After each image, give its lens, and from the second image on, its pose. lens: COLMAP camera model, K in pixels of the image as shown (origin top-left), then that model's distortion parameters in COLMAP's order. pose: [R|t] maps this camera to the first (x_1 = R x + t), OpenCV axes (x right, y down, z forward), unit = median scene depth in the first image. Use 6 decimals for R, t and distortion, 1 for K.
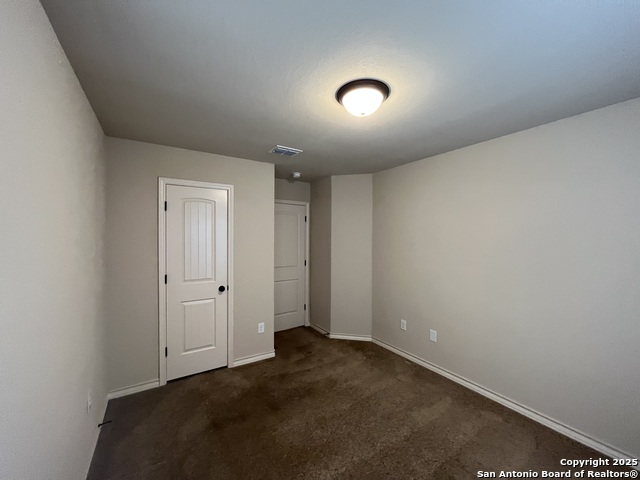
lens RADIAL K [[246.5, 0, 321.1], [0, 246.5, 239.0], [0, 0, 1]] dist [-0.001173, -0.000038]
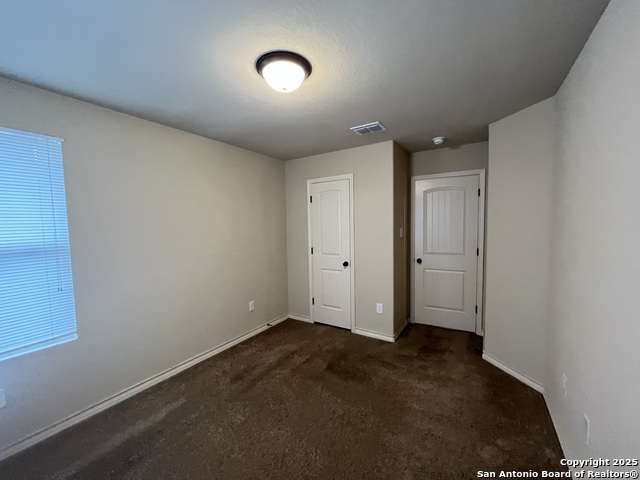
lens RADIAL K [[251.2, 0, 321.2], [0, 251.2, 237.8], [0, 0, 1]] dist [-0.020931, -0.000008]
pose [[0.437639, 0.036680, -0.898402, 0.594833], [0.016297, 0.998680, 0.048713, 0.015480], [0.899003, -0.035960, 0.436464, 0.355978]]
